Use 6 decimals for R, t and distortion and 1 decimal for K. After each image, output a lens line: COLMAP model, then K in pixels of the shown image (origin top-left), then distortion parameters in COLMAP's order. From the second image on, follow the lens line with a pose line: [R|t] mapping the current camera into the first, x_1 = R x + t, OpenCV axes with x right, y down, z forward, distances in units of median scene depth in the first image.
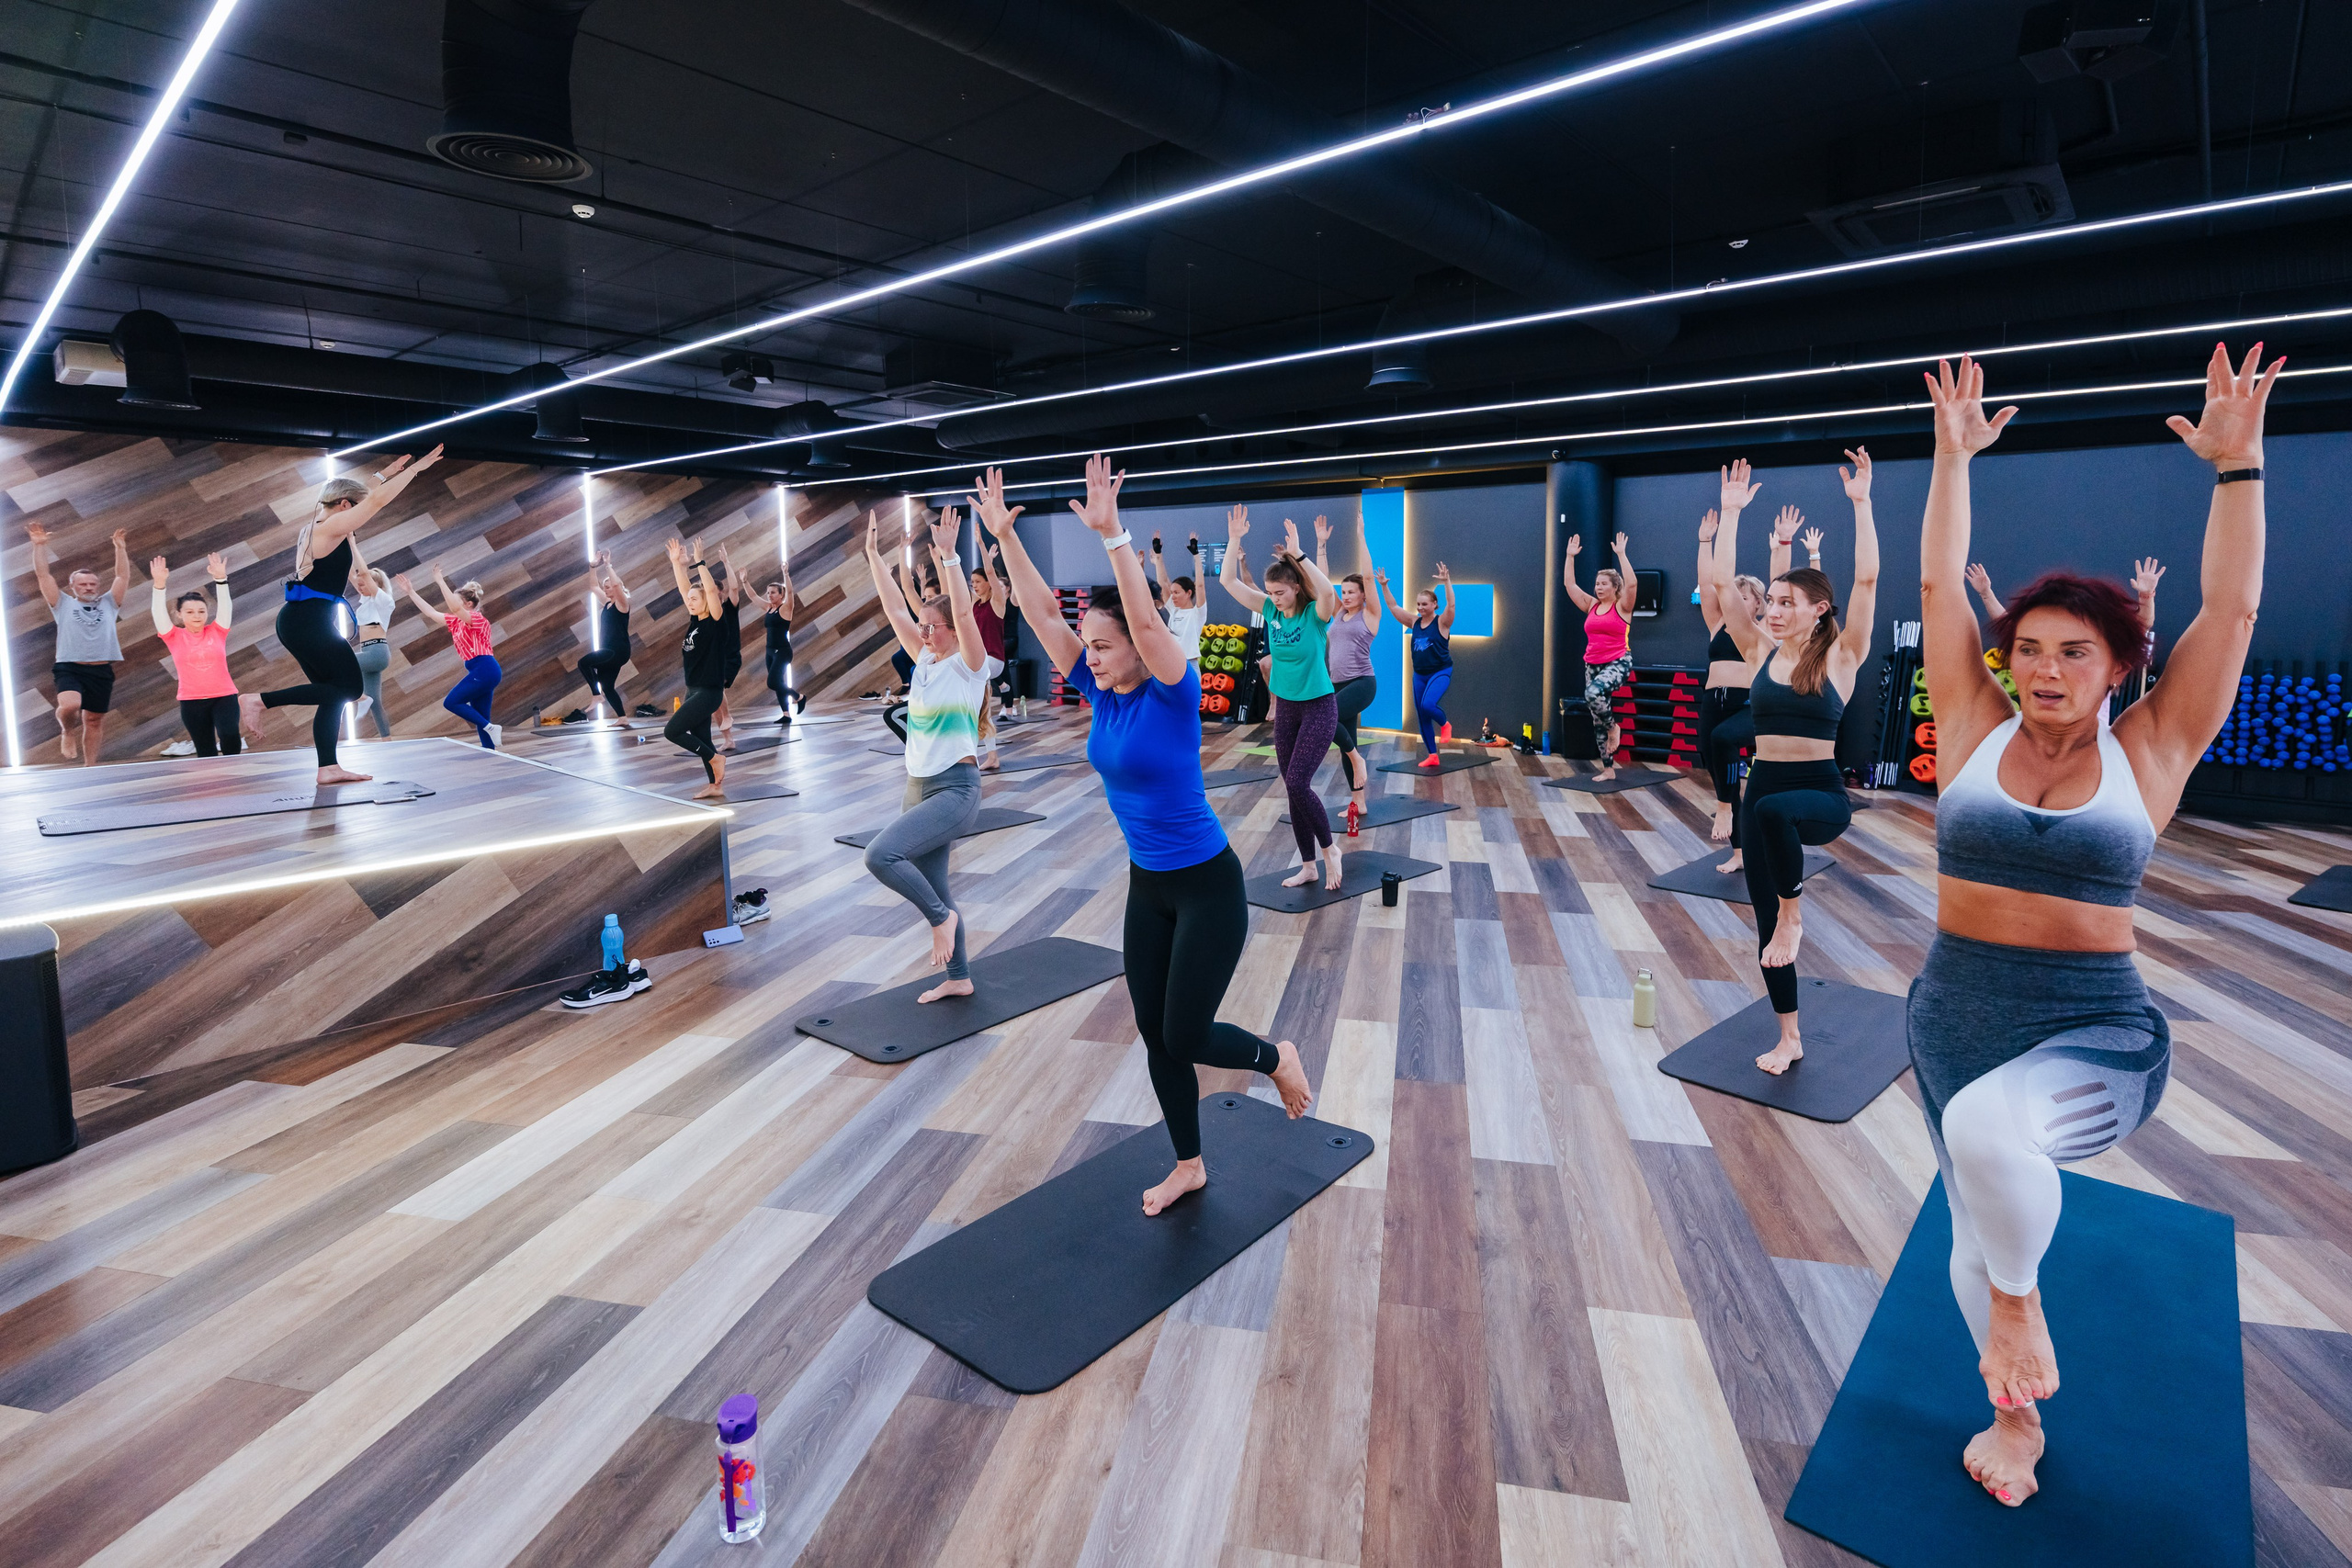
lens RADIAL K [[1115.1, 0, 1383.4], [0, 1115.1, 712.3], [0, 0, 1]] dist [0.002061, -0.000580]
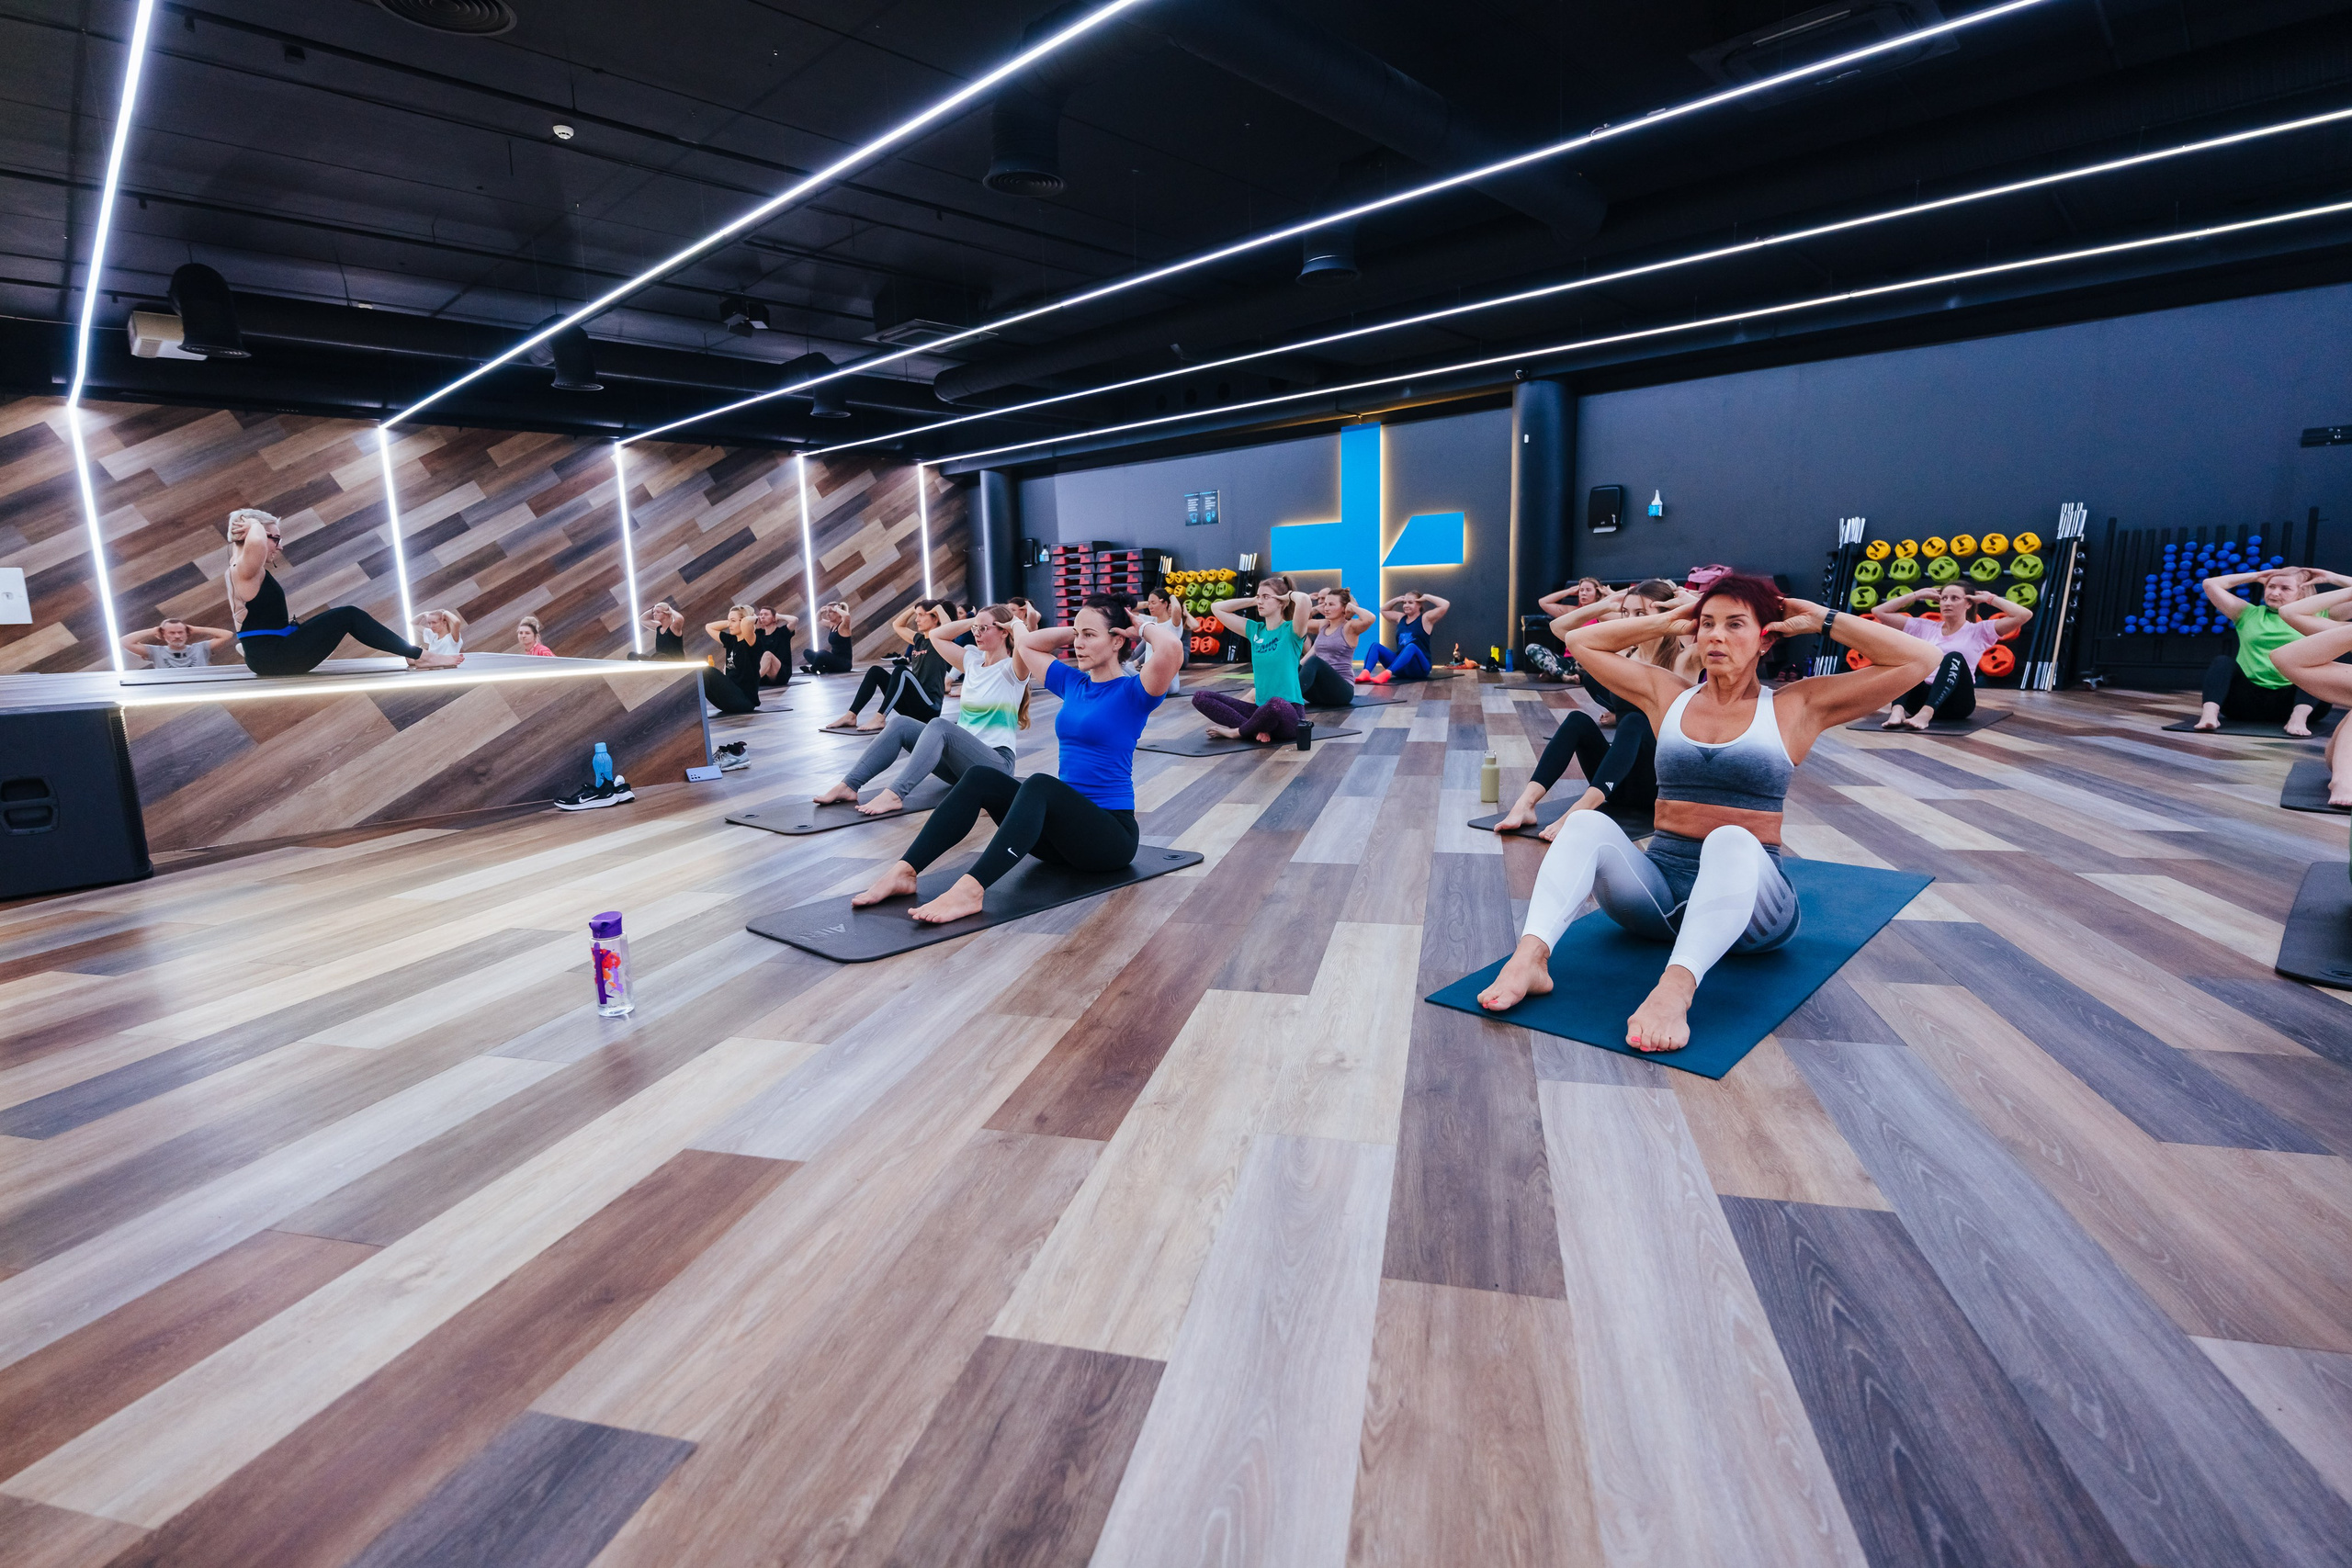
lens RADIAL K [[1100.4, 0, 1344.4], [0, 1100.4, 771.9], [0, 0, 1]] dist [0.002272, -0.000415]
pose [[0.998332, -0.006488, -0.057371, 0.086161], [0.010422, 0.997594, 0.068541, 0.098740], [0.056788, -0.069025, 0.995997, -0.048846]]
